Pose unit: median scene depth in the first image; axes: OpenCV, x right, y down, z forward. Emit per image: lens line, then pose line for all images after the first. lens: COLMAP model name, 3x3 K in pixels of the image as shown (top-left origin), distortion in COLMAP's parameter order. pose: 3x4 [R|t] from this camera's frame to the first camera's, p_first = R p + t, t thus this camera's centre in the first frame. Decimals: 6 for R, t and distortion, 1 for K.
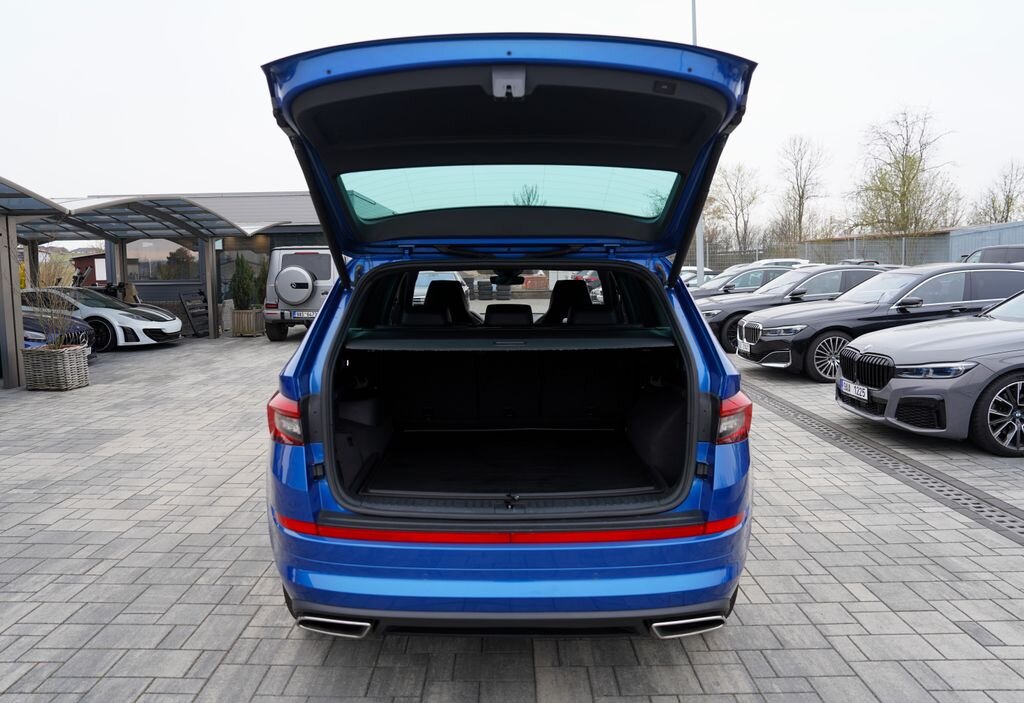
lens RADIAL K [[742.8, 0, 503.3], [0, 742.8, 340.4], [0, 0, 1]] dist [-0.092336, 0.061821]
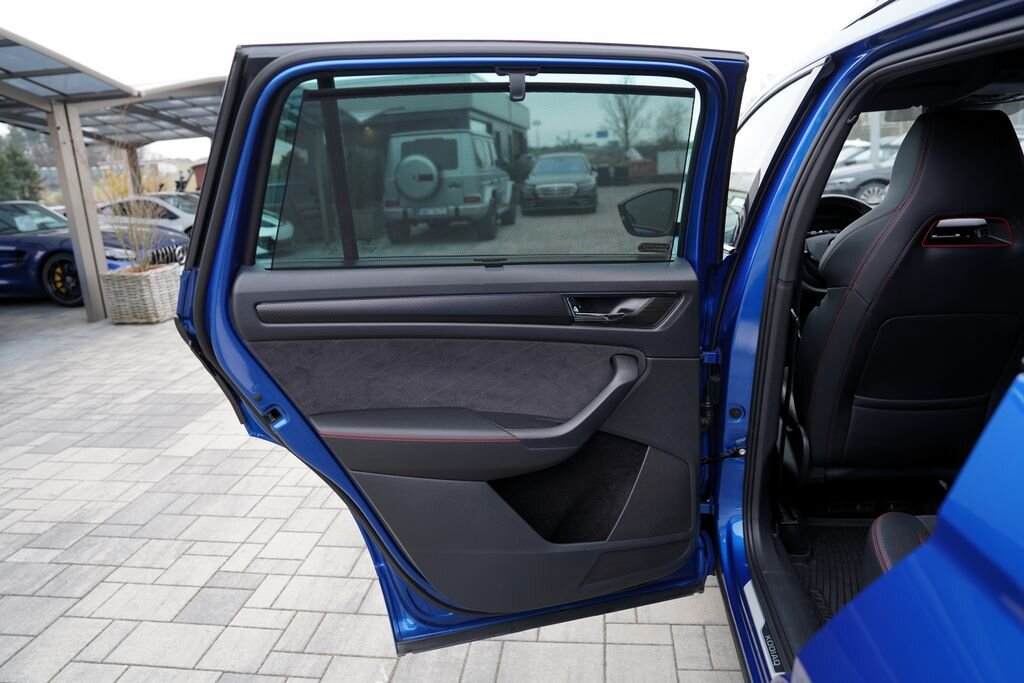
lens RADIAL K [[701.7, 0, 507.6], [0, 701.7, 339.5], [0, 0, 1]] dist [-0.091769, 0.060139]
pose [[0.991440, -0.015721, -0.129611, -0.158188], [0.035832, 0.987369, 0.154331, -0.021571], [0.125548, -0.157654, 0.979481, 0.390360]]
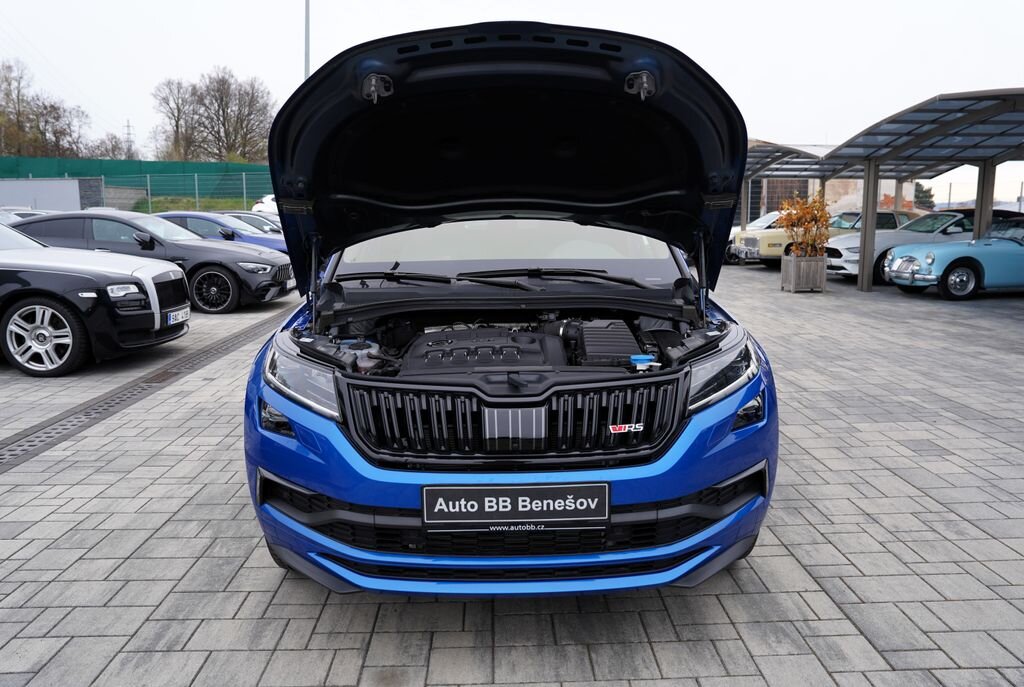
lens RADIAL K [[763.0, 0, 512.6], [0, 763.0, 347.9], [0, 0, 1]] dist [-0.056287, 0.039652]
pose [[-0.999503, 0.019831, -0.024504, 0.014947], [0.012591, 0.963781, 0.266397, -0.101531], [0.028899, 0.265956, -0.963552, 1.266062]]
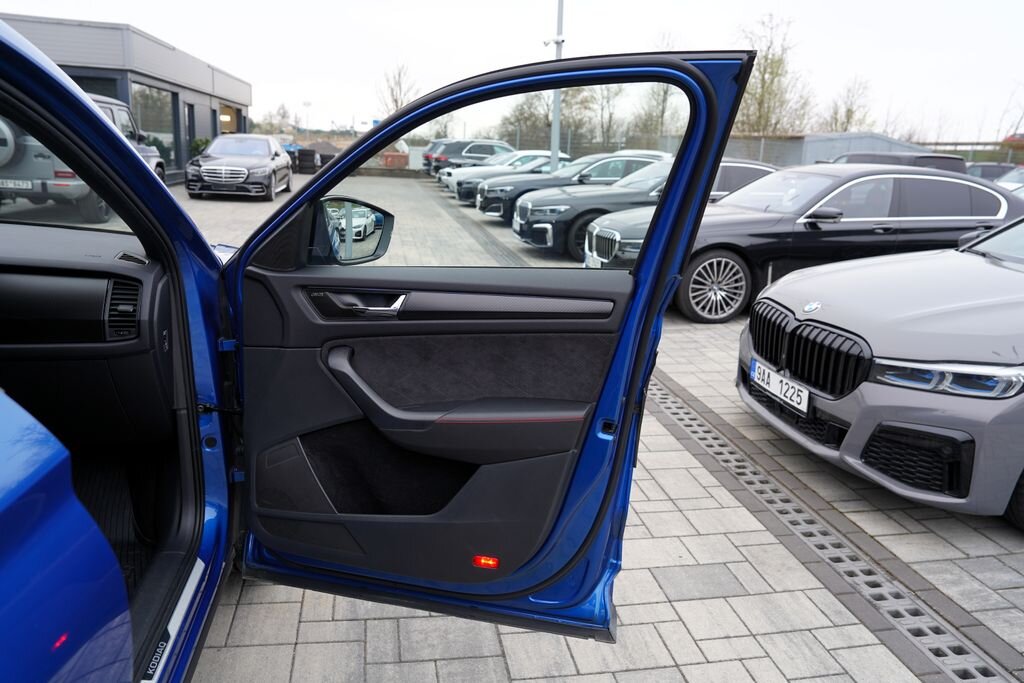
lens RADIAL K [[701.7, 0, 512.6], [0, 701.7, 335.3], [0, 0, 1]] dist [-0.091769, 0.060139]
pose [[0.980778, 0.017730, 0.194320, 0.178769], [-0.049067, 0.986273, 0.157663, -0.036823], [-0.188857, -0.164167, 0.968185, 0.517806]]
